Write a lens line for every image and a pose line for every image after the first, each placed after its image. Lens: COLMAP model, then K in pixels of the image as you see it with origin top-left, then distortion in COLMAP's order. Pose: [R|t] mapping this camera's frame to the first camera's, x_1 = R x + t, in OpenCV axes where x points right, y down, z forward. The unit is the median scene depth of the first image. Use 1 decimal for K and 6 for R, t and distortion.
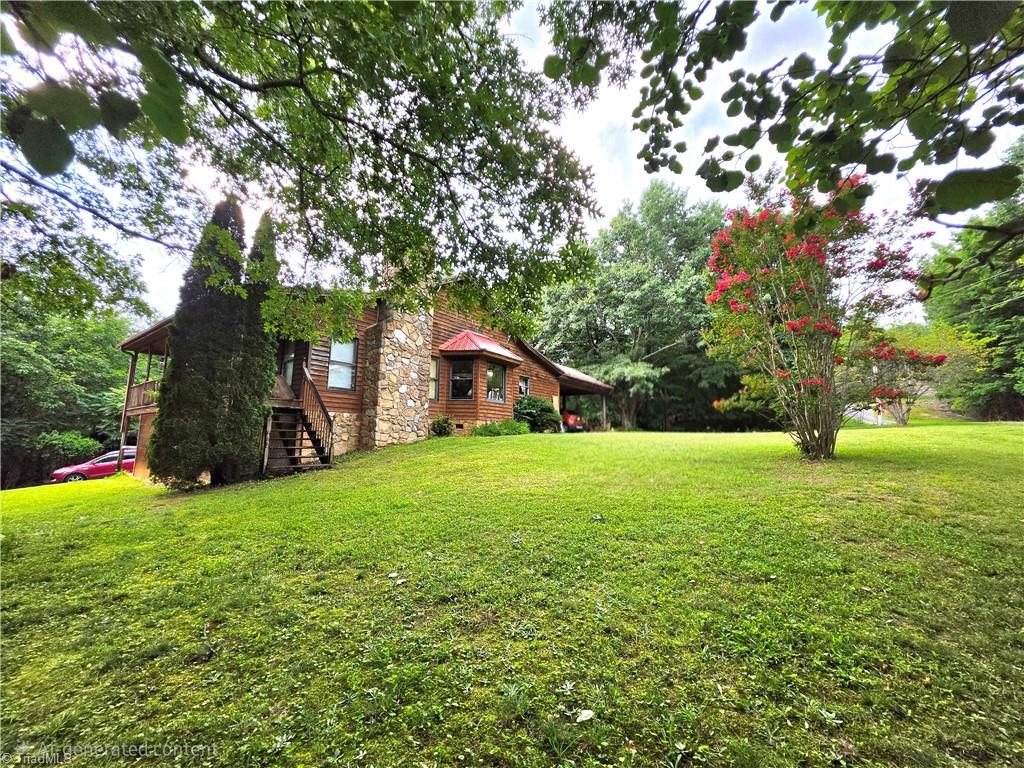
lens RADIAL K [[410.9, 0, 512.6], [0, 410.9, 384.7], [0, 0, 1]] dist [-0.002970, -0.000393]
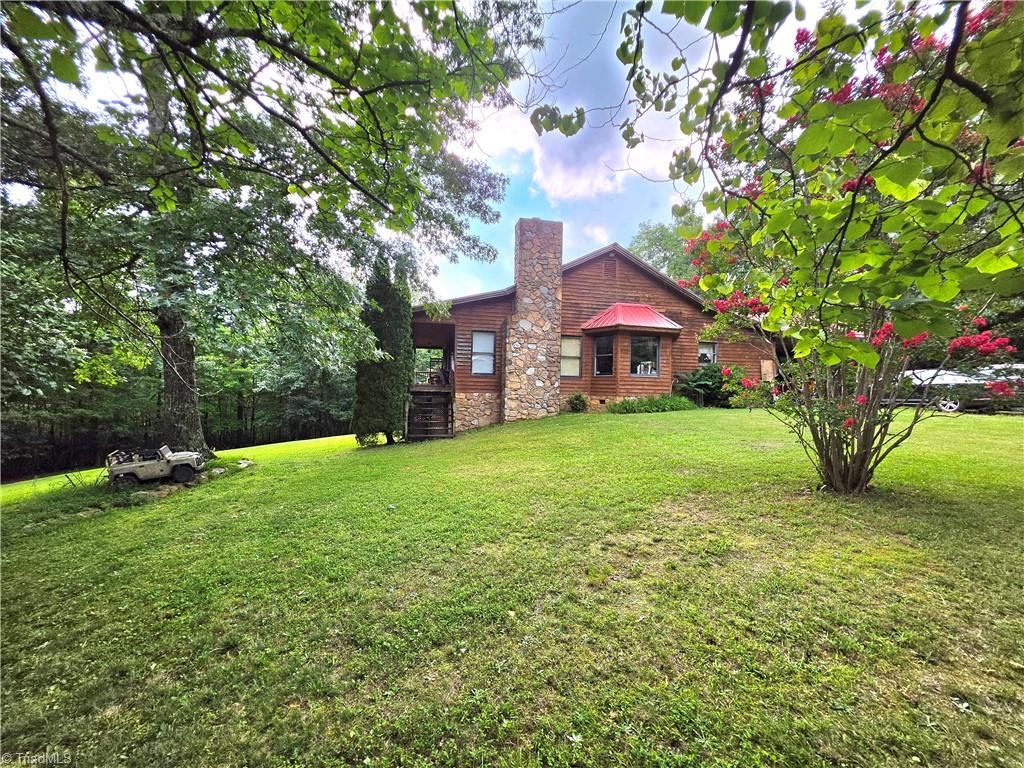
lens RADIAL K [[410.9, 0, 512.9], [0, 410.9, 385.0], [0, 0, 1]] dist [-0.002970, -0.000393]
pose [[0.751529, -0.003458, -0.659691, 0.462009], [0.076195, 0.993749, 0.081594, -0.050364], [0.655285, -0.111585, 0.747095, 0.111569]]
